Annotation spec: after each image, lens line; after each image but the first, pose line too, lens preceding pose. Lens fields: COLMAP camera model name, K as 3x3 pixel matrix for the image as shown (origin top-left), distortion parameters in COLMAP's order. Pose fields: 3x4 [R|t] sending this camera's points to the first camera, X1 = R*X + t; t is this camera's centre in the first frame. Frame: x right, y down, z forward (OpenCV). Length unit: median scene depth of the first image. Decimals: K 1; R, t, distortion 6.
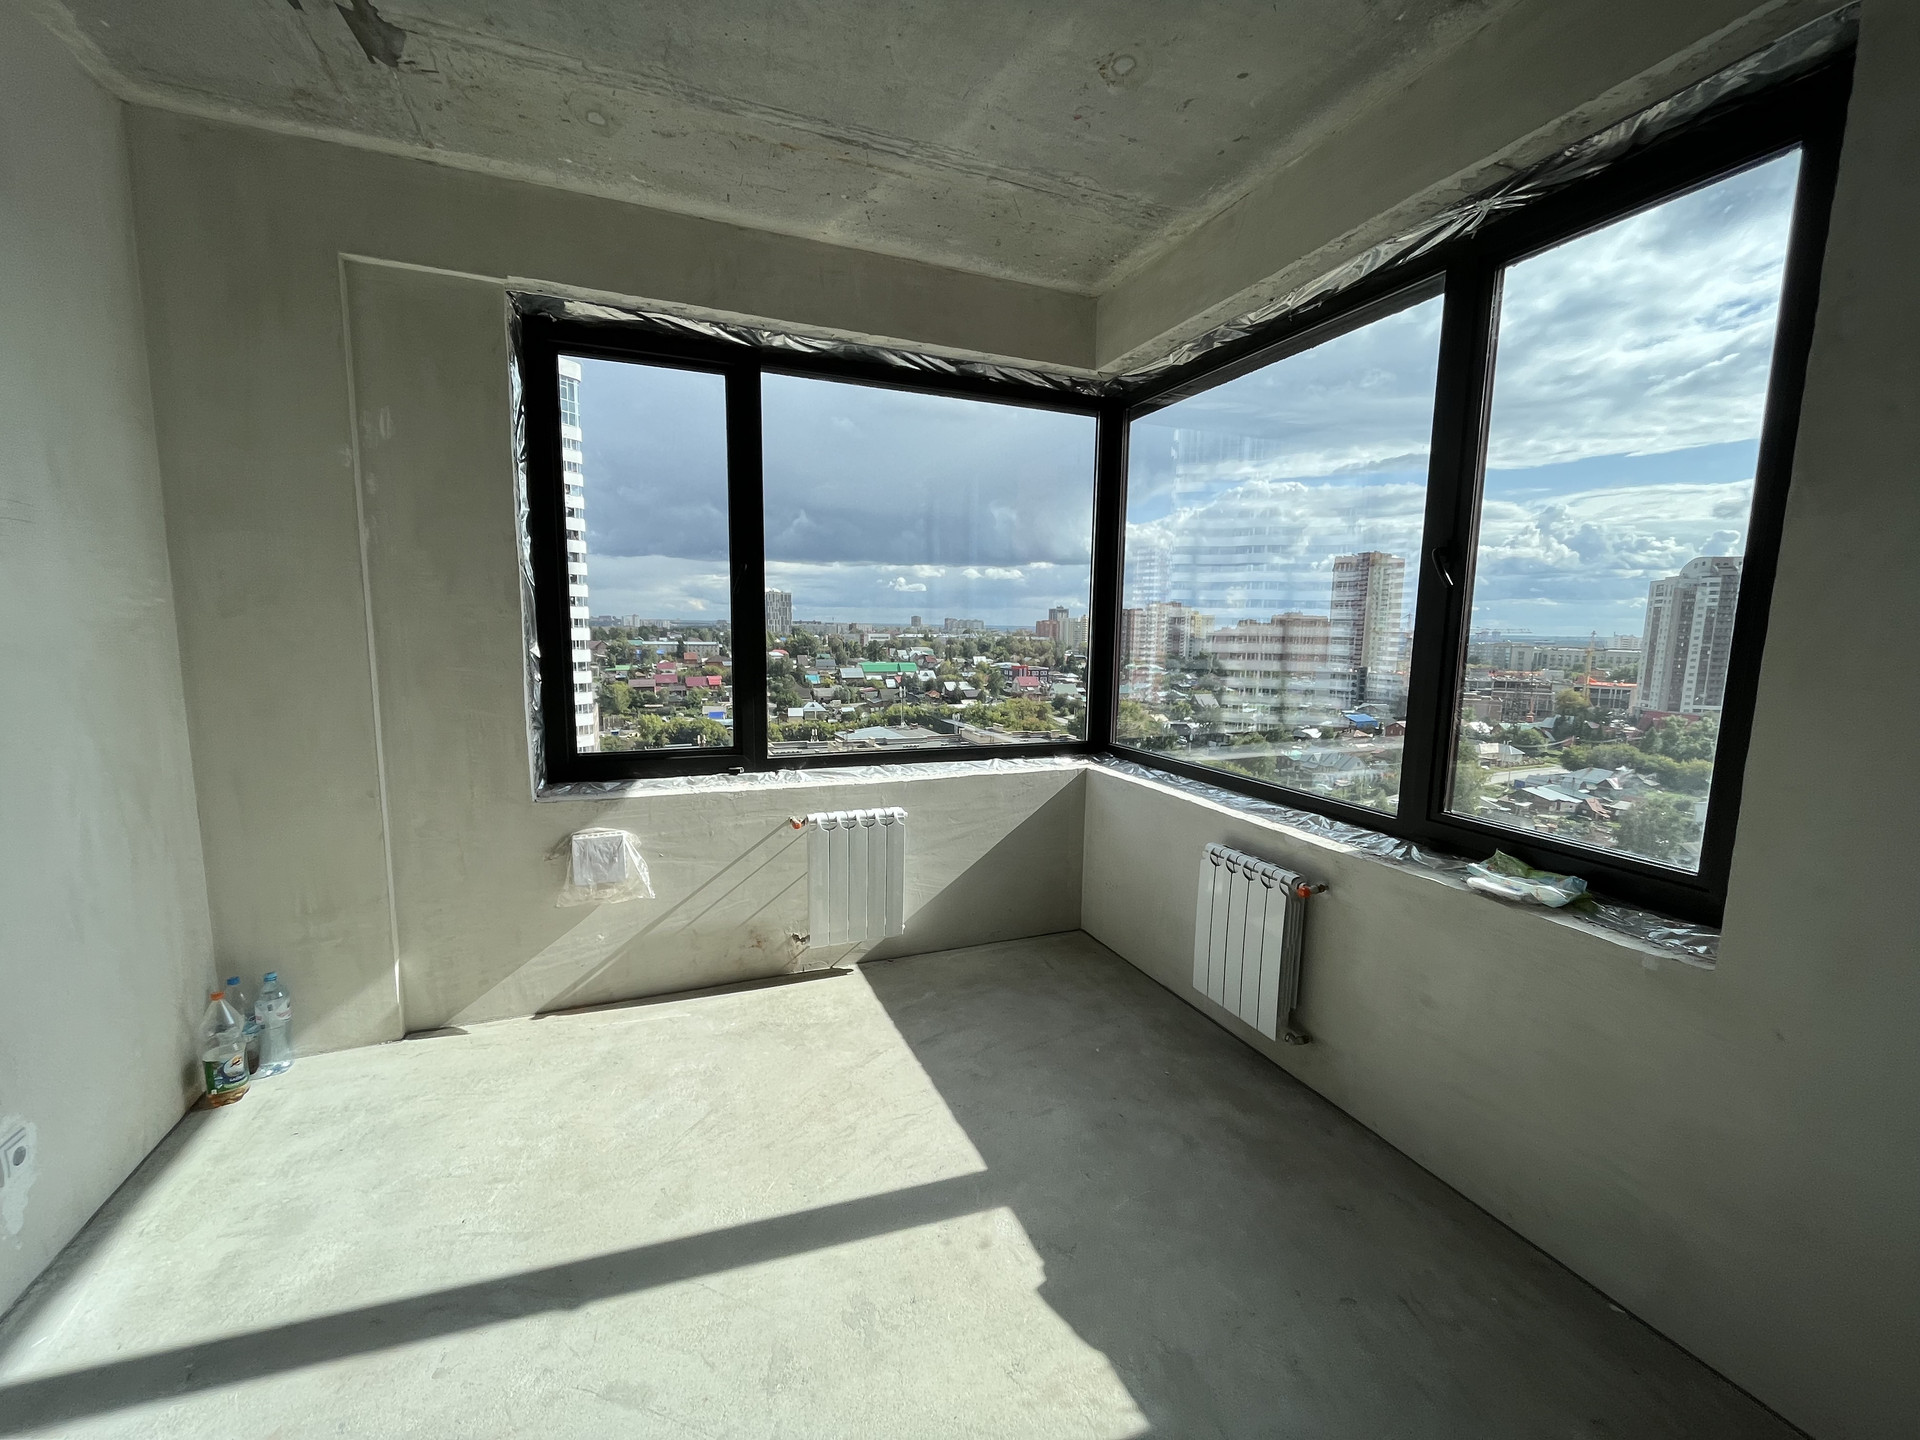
lens RADIAL K [[771.9, 0, 953.2], [0, 771.9, 724.5], [0, 0, 1]] dist [-0.002465, -0.001103]
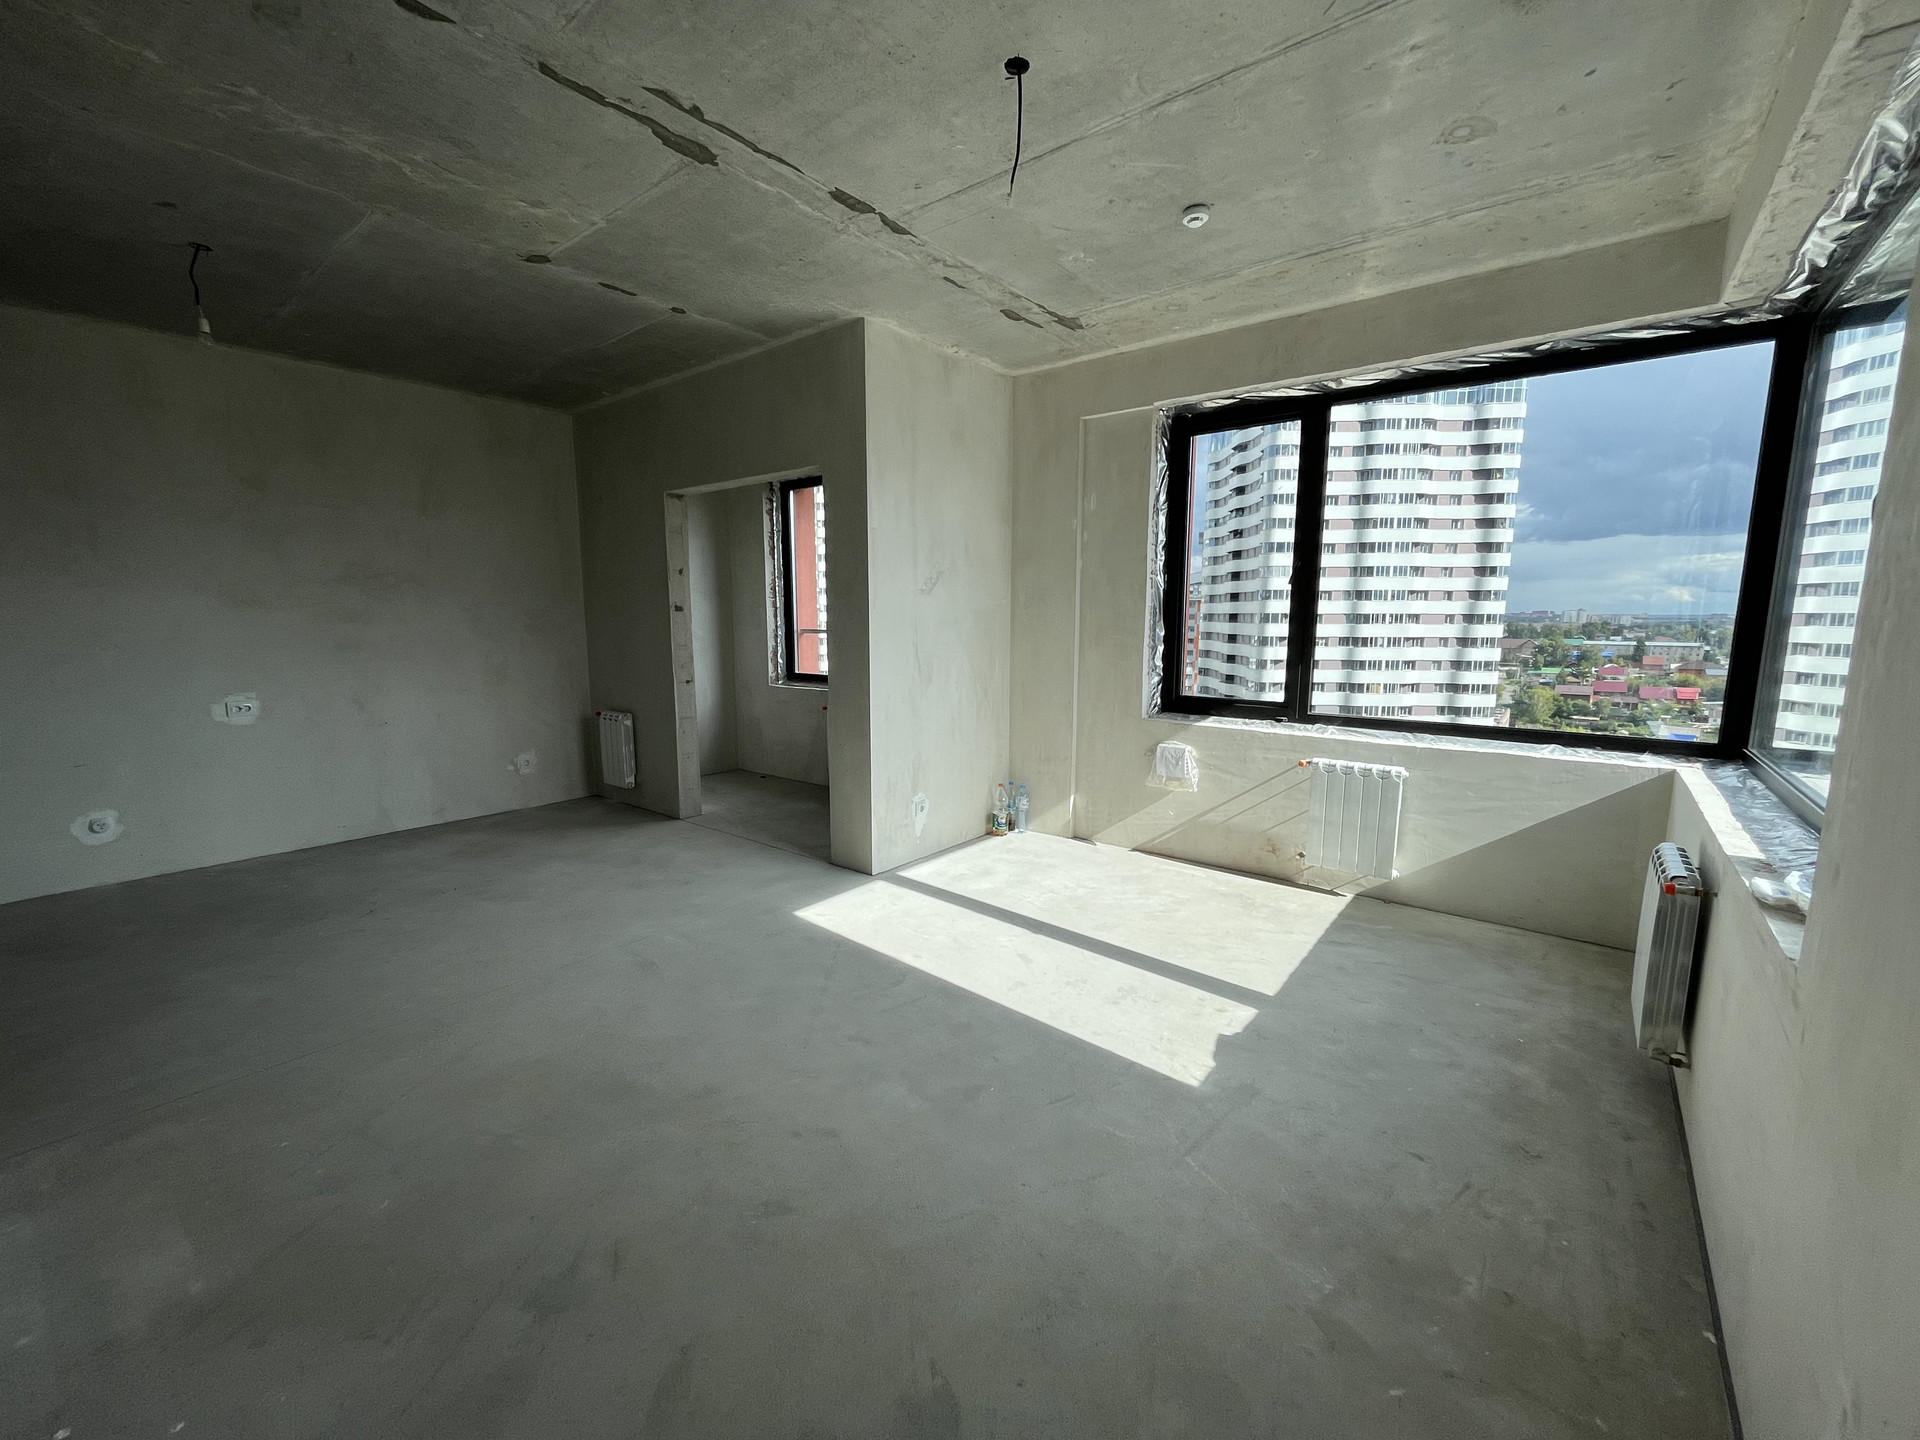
lens RADIAL K [[771.9, 0, 954.4], [0, 771.9, 723.2], [0, 0, 1]] dist [-0.002465, -0.001103]
pose [[0.489801, 0.108237, -0.865090, 0.648863], [-0.105919, 0.992301, 0.064184, 0.044688], [0.865376, 0.060192, 0.497494, -0.151919]]
